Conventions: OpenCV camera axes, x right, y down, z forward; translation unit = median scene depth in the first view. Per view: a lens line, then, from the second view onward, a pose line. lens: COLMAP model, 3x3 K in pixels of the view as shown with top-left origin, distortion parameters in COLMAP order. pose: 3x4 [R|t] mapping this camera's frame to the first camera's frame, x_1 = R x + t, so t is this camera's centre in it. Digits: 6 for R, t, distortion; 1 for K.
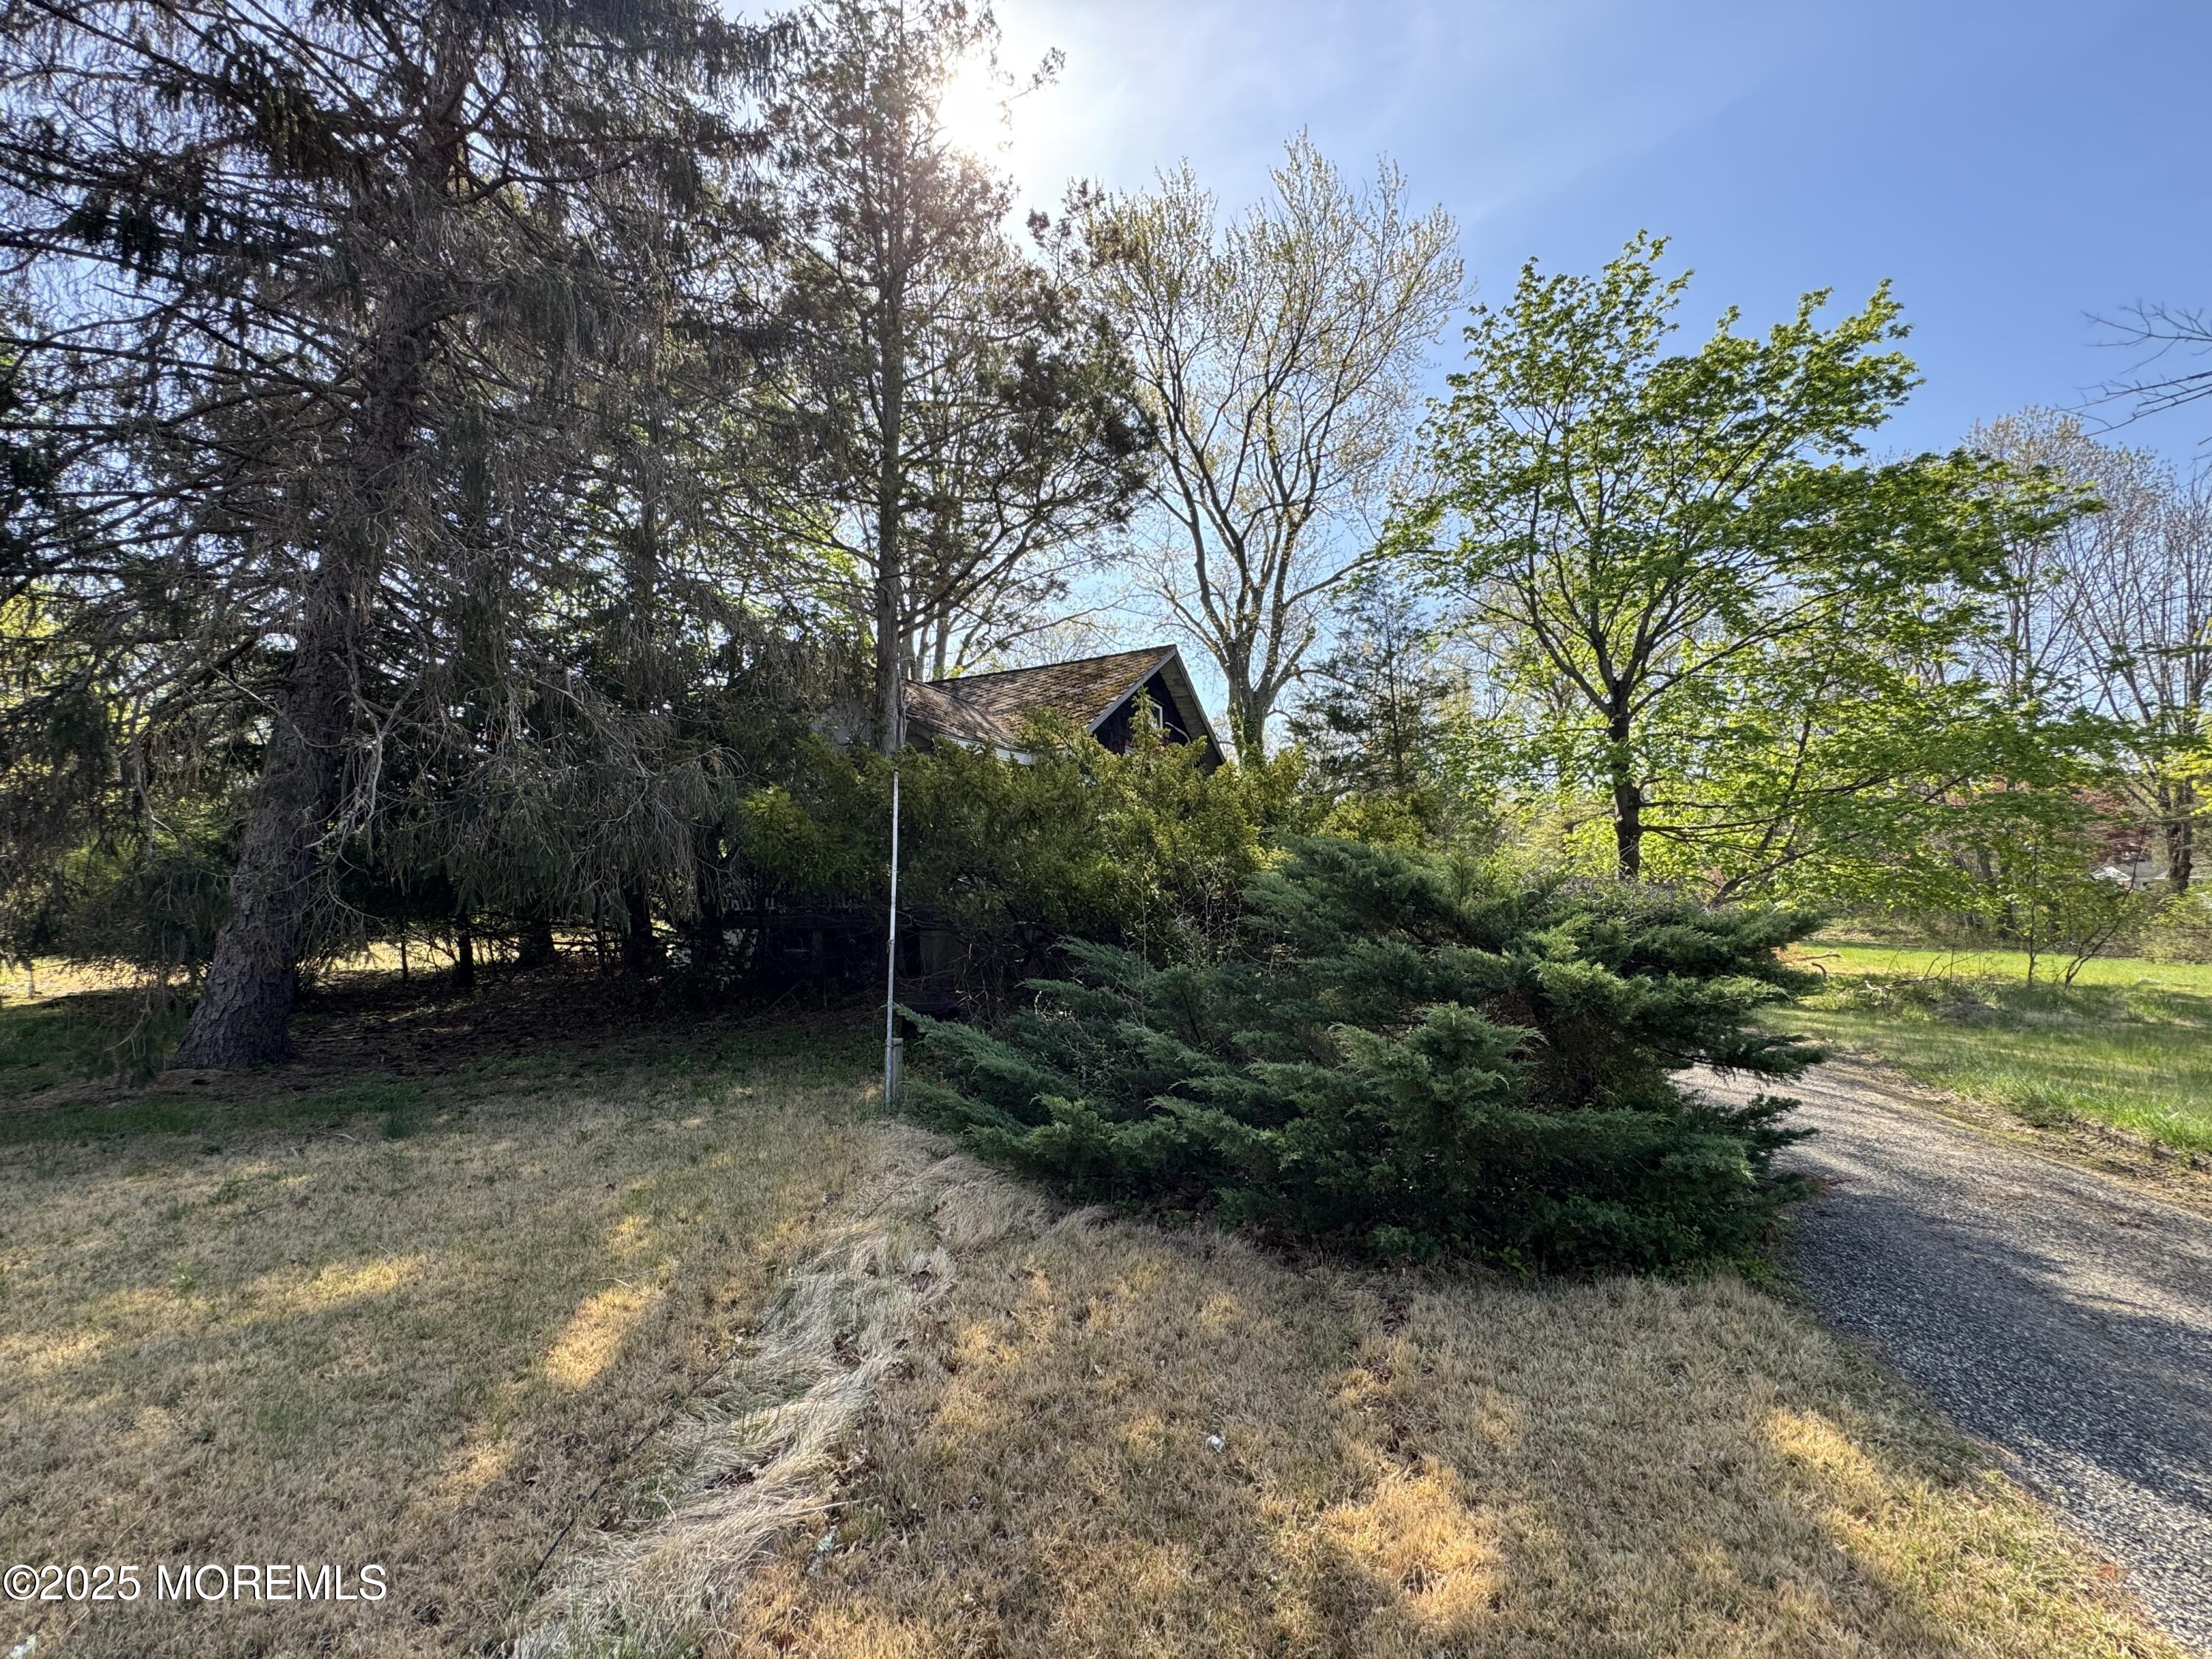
lens RADIAL K [[887.0, 0, 1104.4], [0, 887.0, 831.7], [0, 0, 1]] dist [-0.000866, -0.000845]
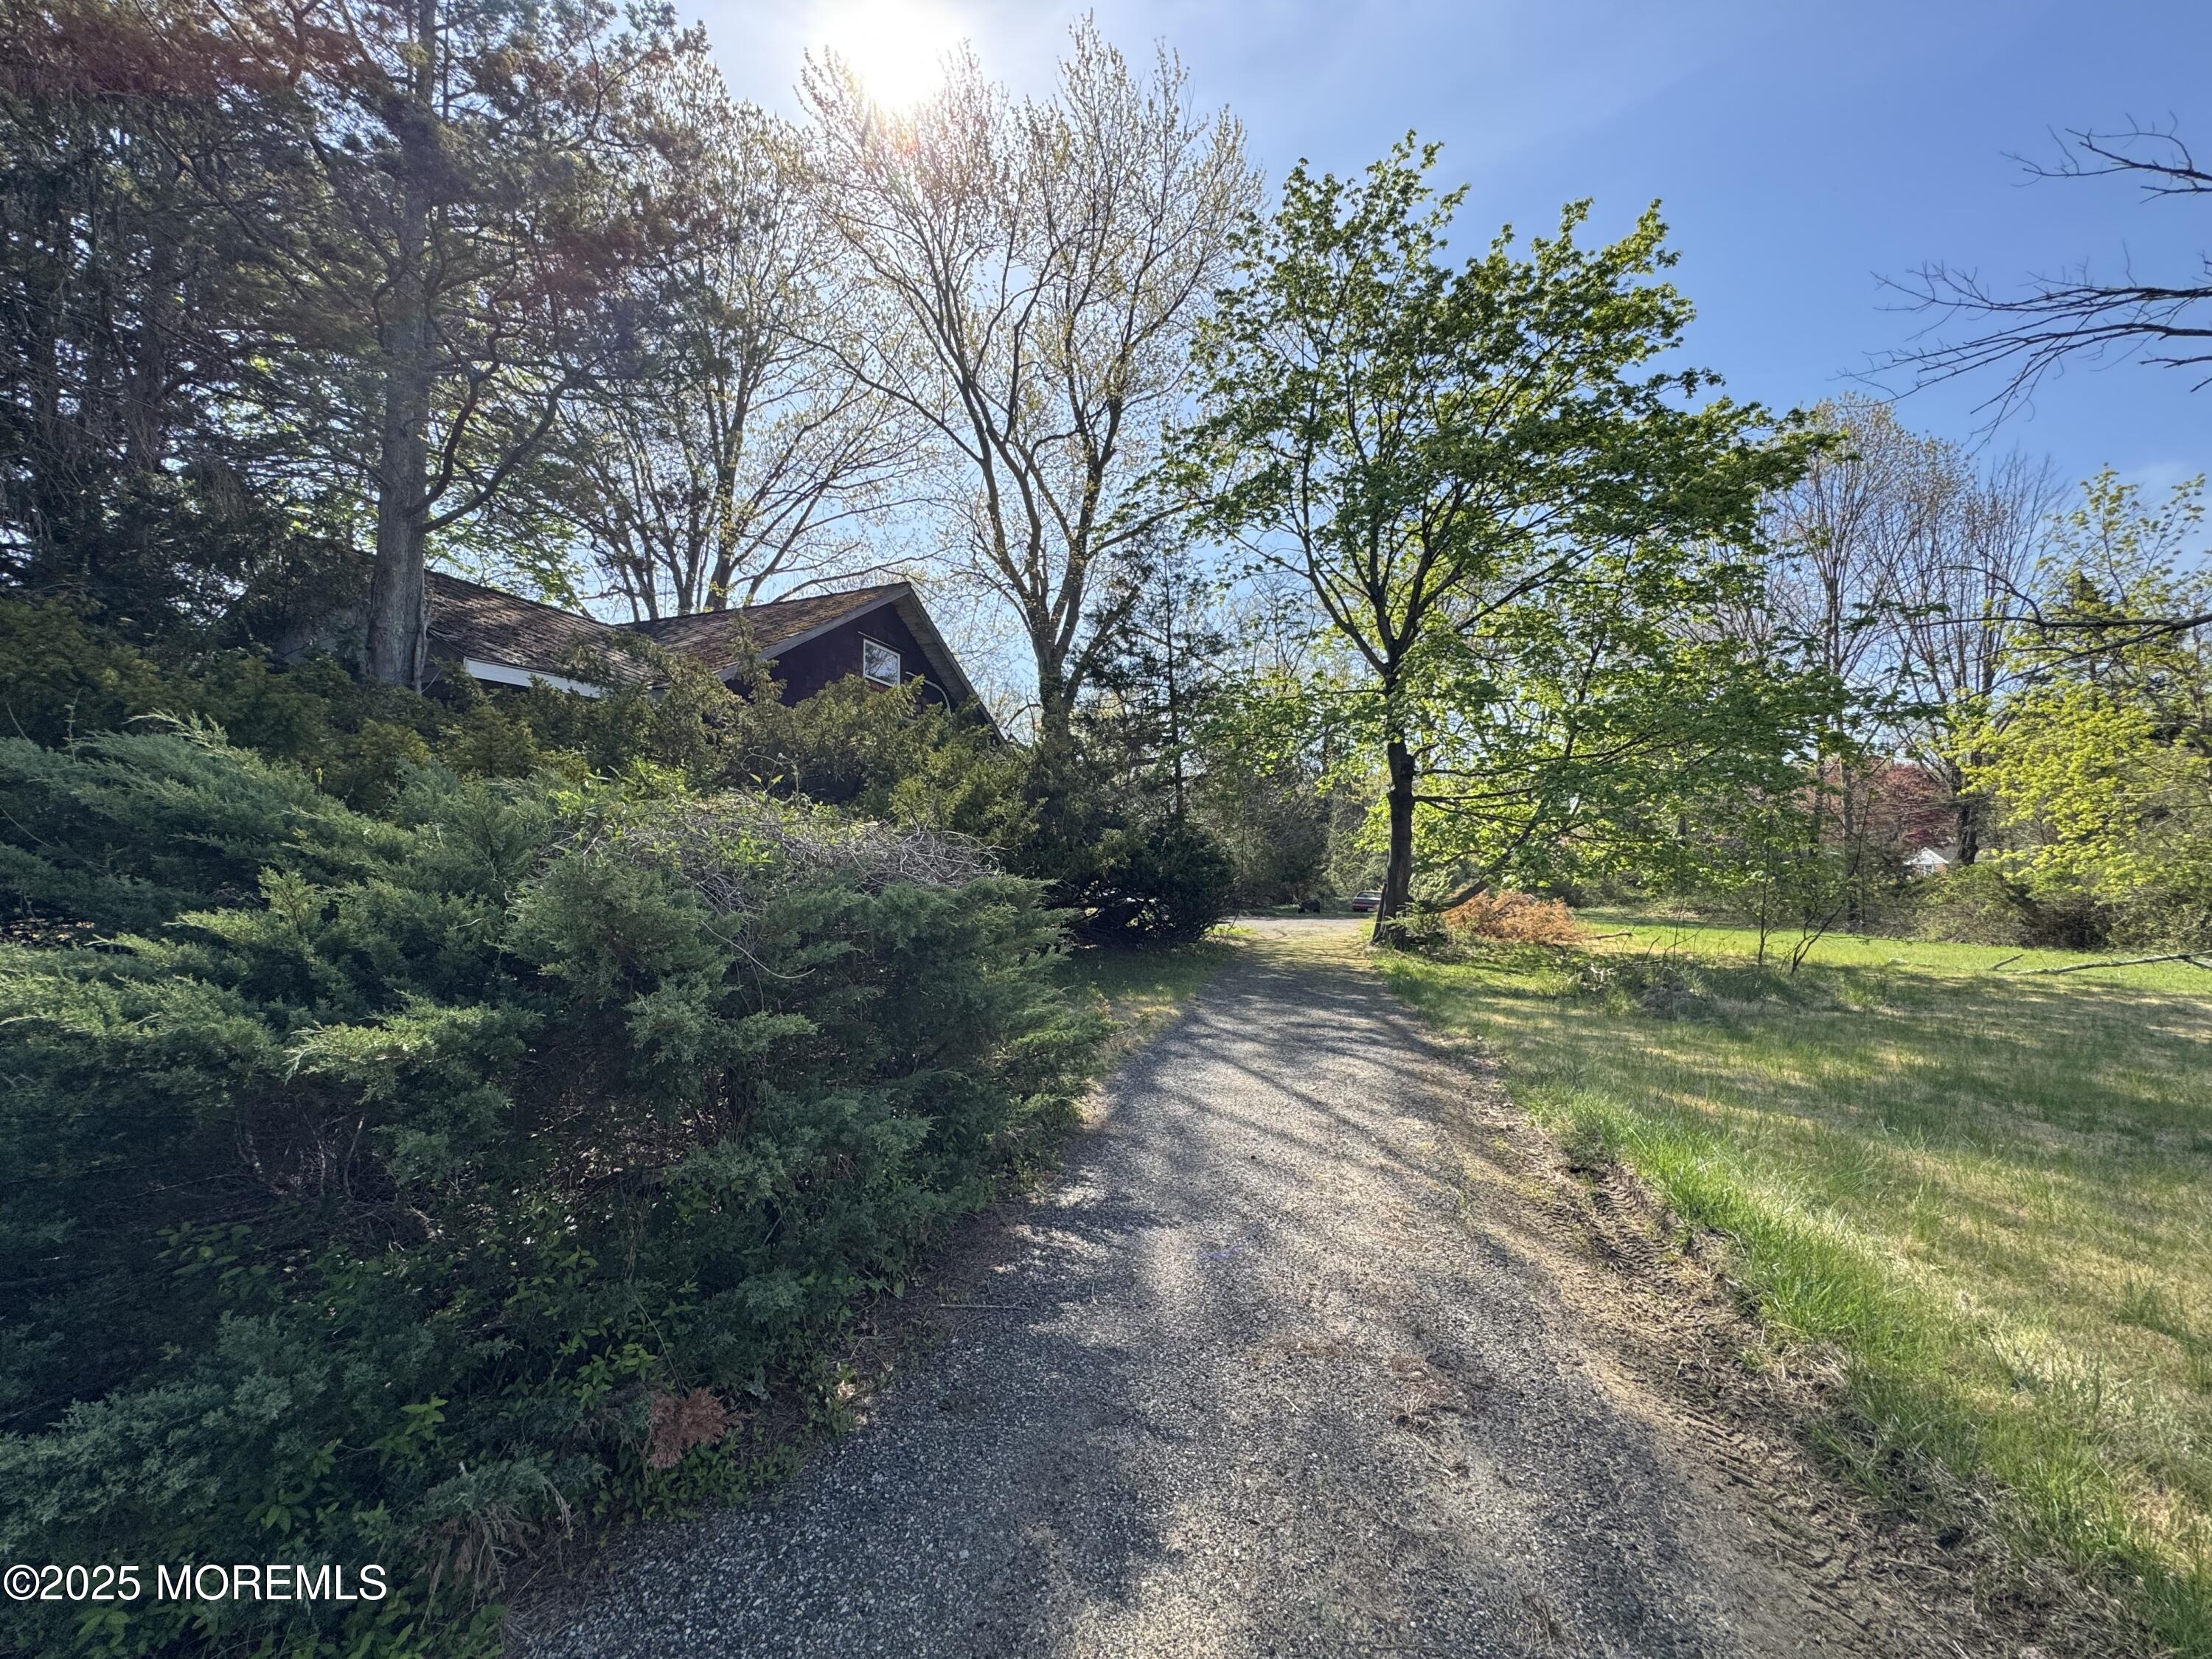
lens RADIAL K [[887.0, 0, 1107.0], [0, 887.0, 832.1], [0, 0, 1]] dist [-0.000866, -0.000845]
pose [[0.995475, 0.009444, 0.094552, 0.206487], [-0.011908, 0.999603, 0.025528, 0.012108], [-0.094273, -0.026539, 0.995193, 0.107519]]
